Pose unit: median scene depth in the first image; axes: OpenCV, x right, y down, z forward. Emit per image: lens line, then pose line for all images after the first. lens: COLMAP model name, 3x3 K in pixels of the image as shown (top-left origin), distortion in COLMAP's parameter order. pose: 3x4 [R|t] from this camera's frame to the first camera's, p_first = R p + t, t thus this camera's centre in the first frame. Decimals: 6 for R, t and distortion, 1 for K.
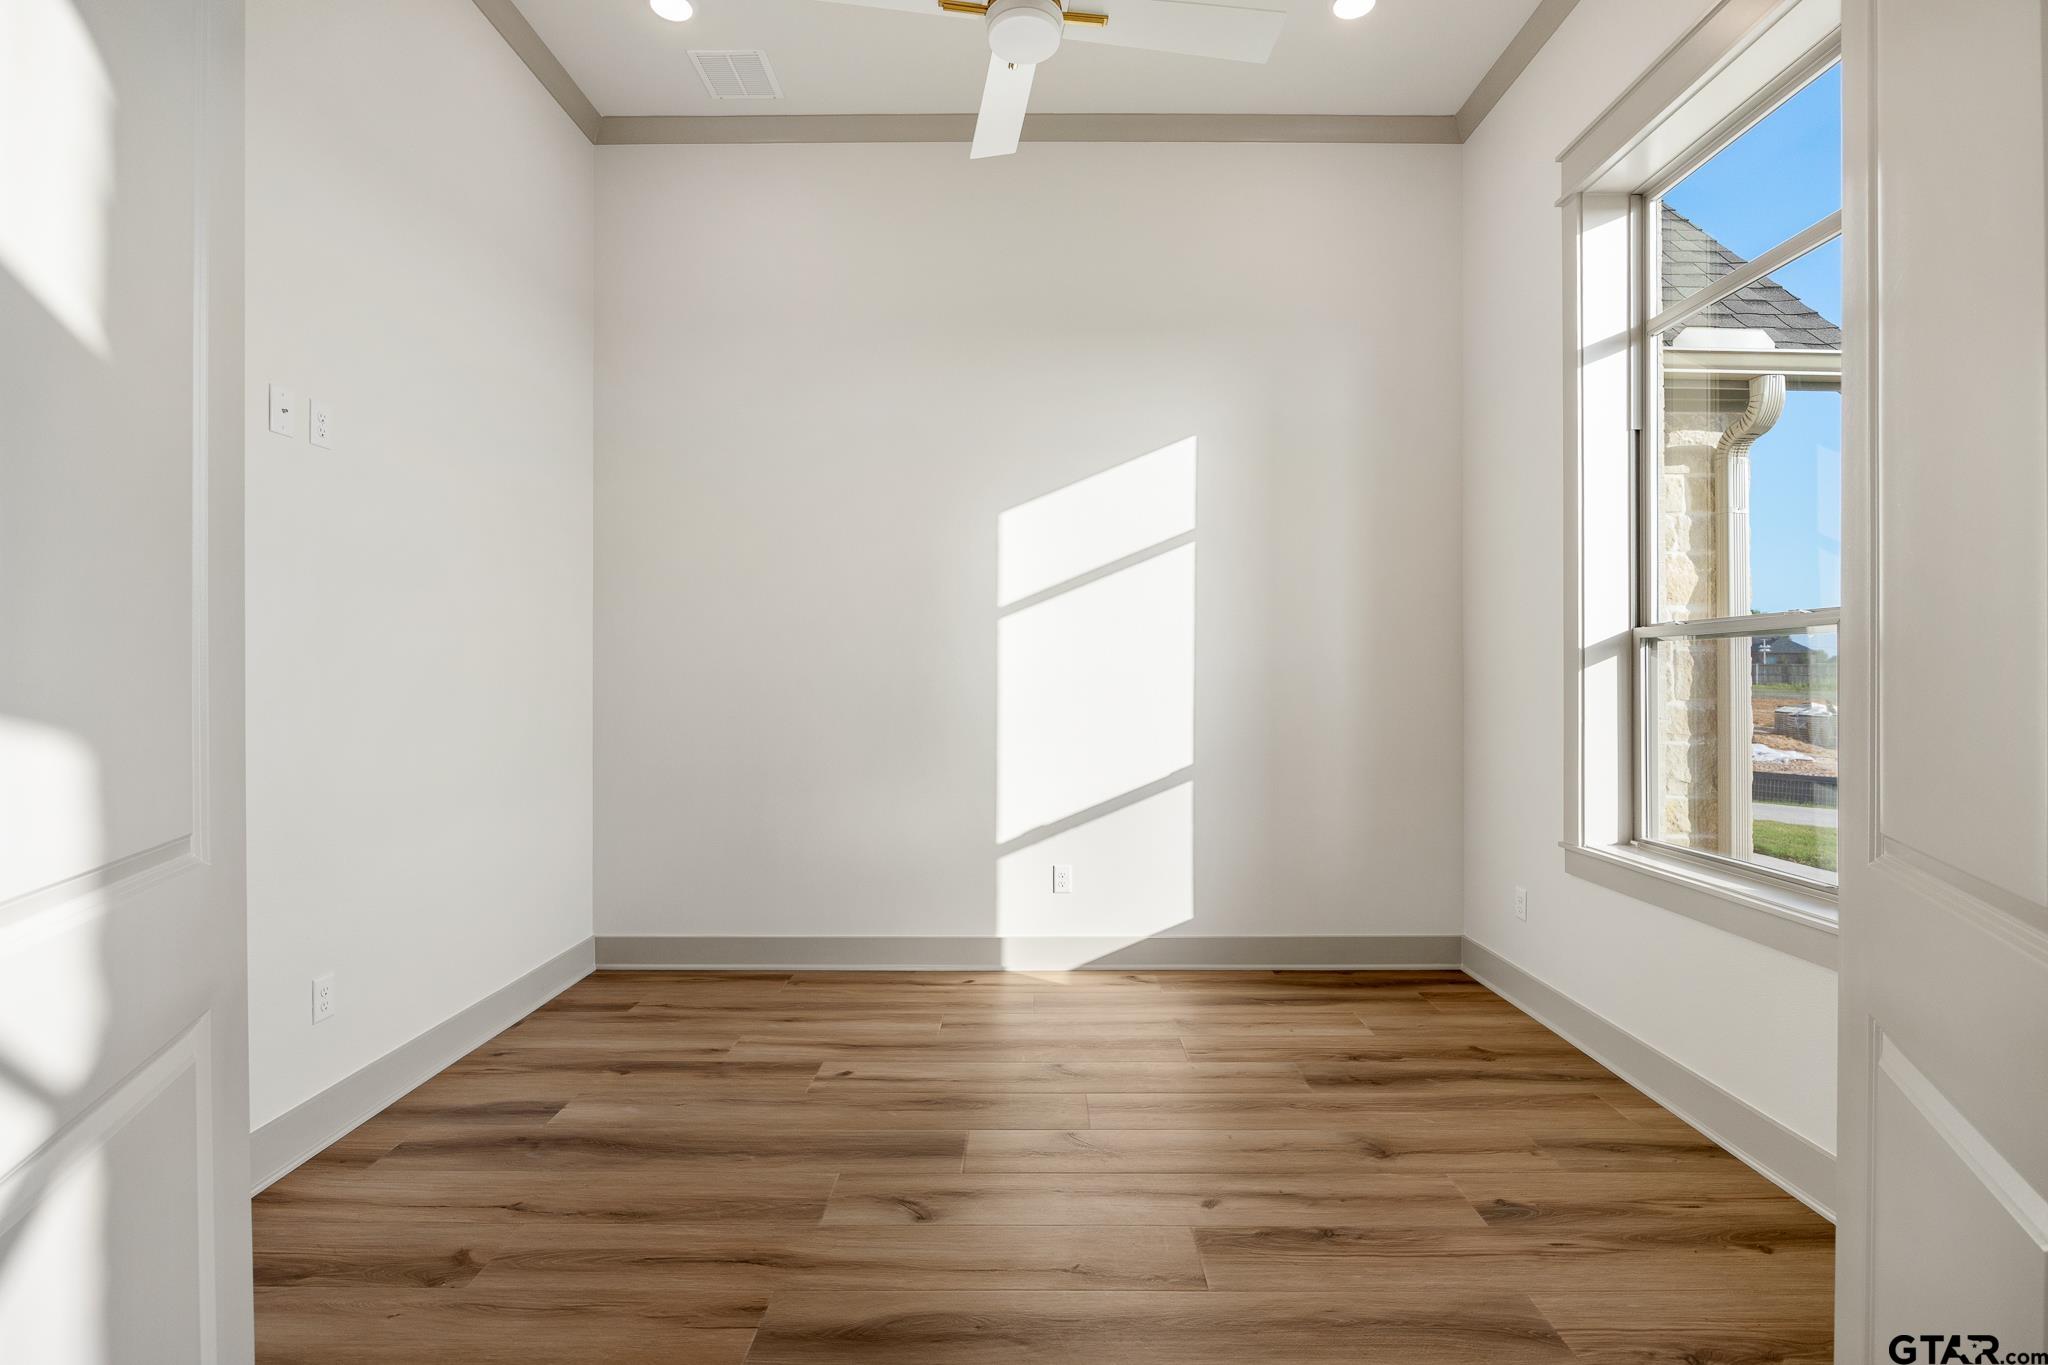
lens RADIAL K [[922.9, 0, 1014.5], [0, 922.9, 692.0], [0, 0, 1]] dist [-0.022248, 0.000253]
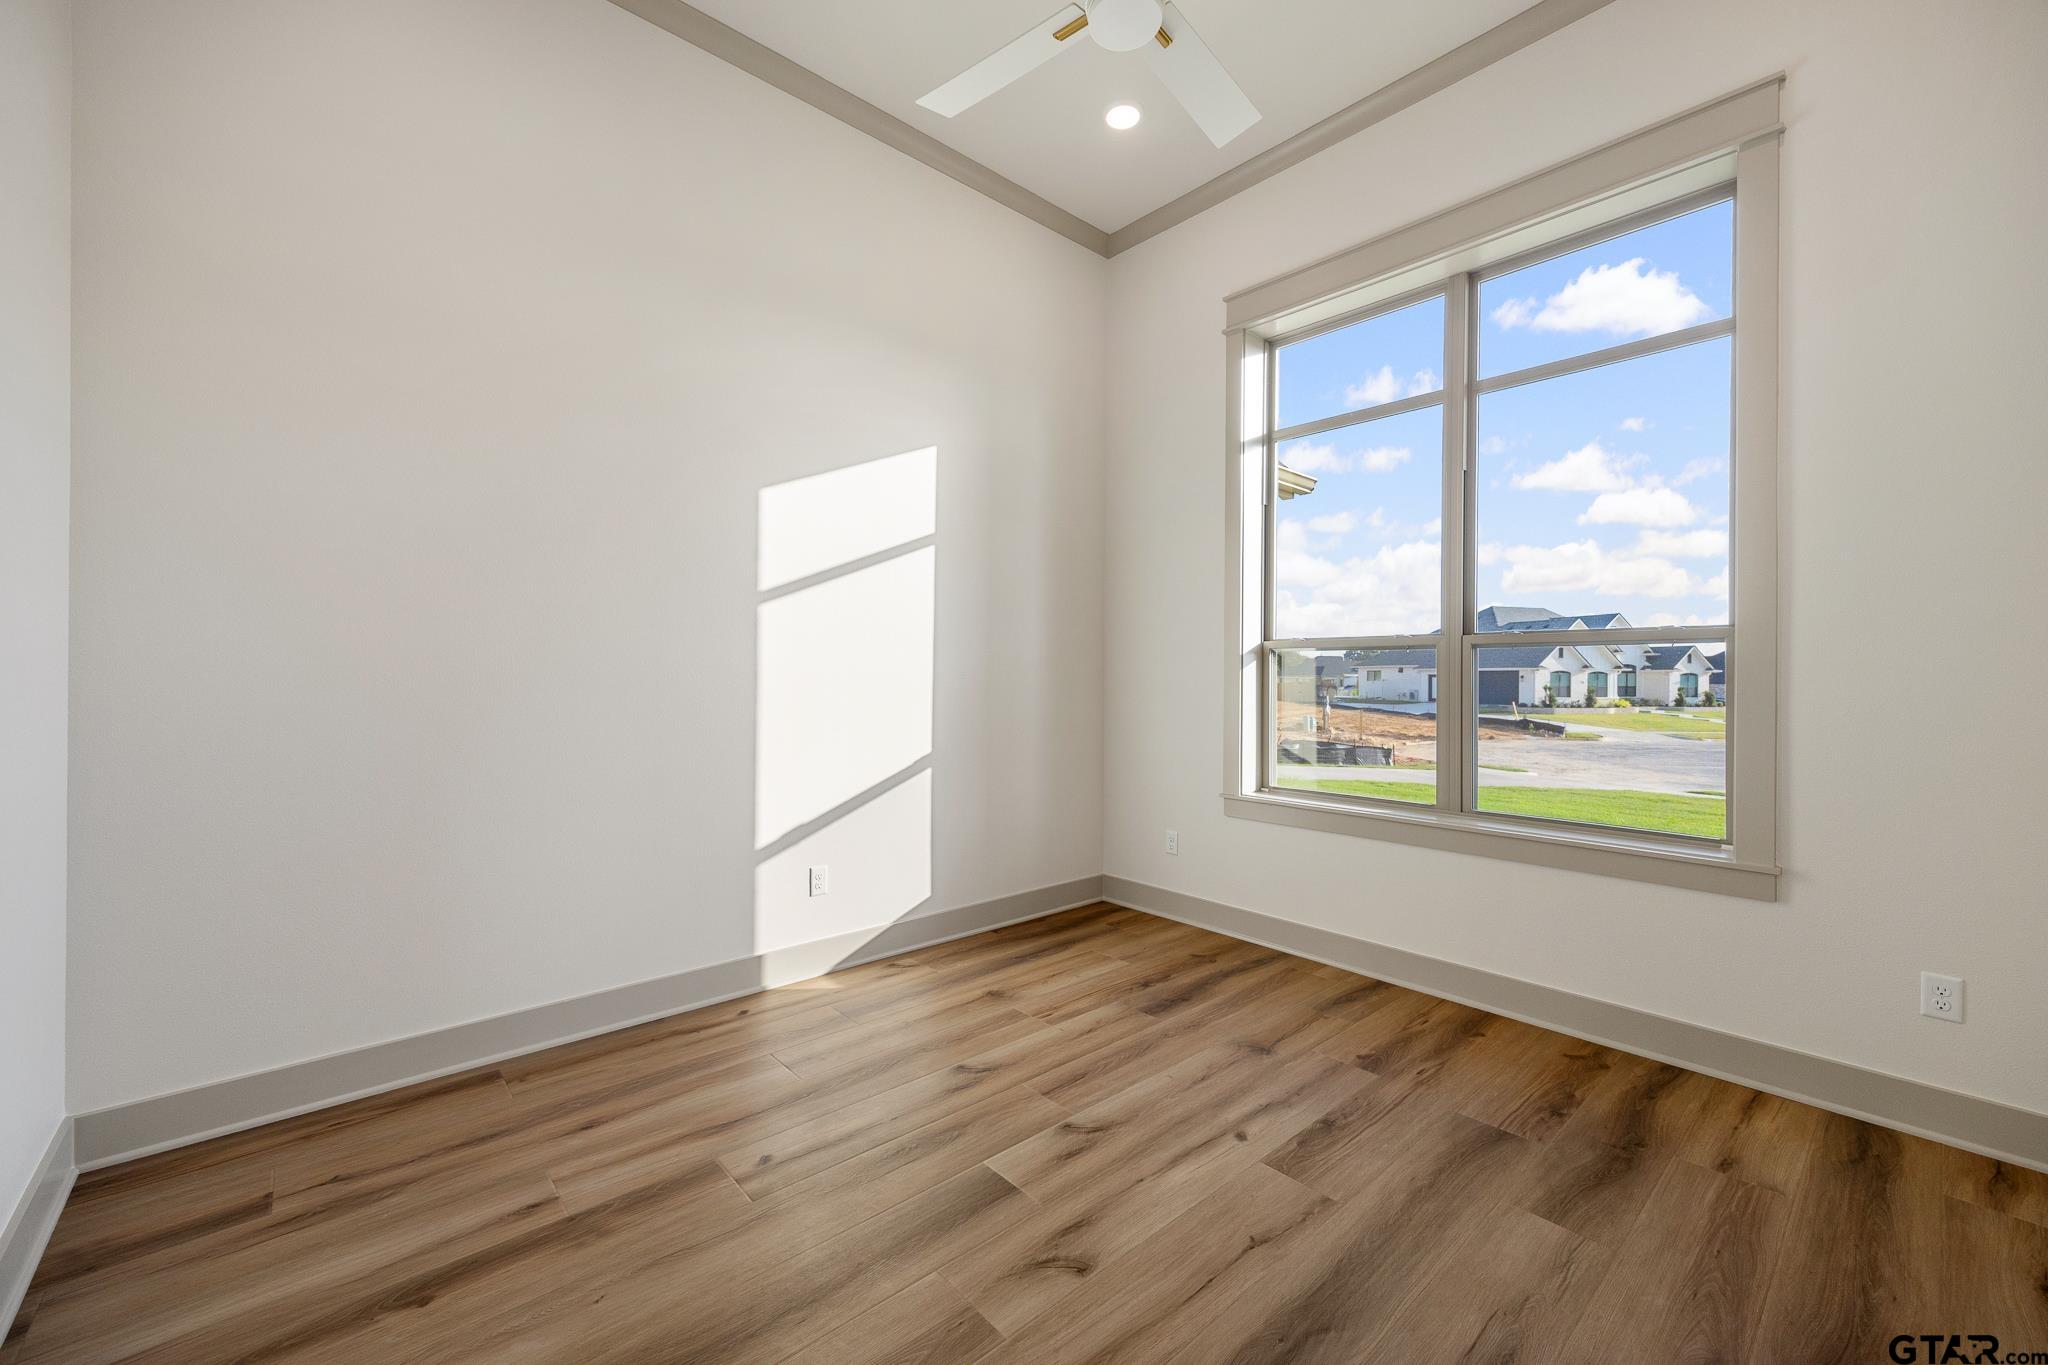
lens RADIAL K [[805.1, 0, 1023.3], [0, 805.1, 682.0], [0, 0, 1]] dist [0.001087, 0.000216]
pose [[0.742814, 0.002902, 0.669492, -0.410743], [-0.000845, 0.999994, -0.003397, -0.000771], [-0.669497, 0.001958, 0.742812, 0.272095]]
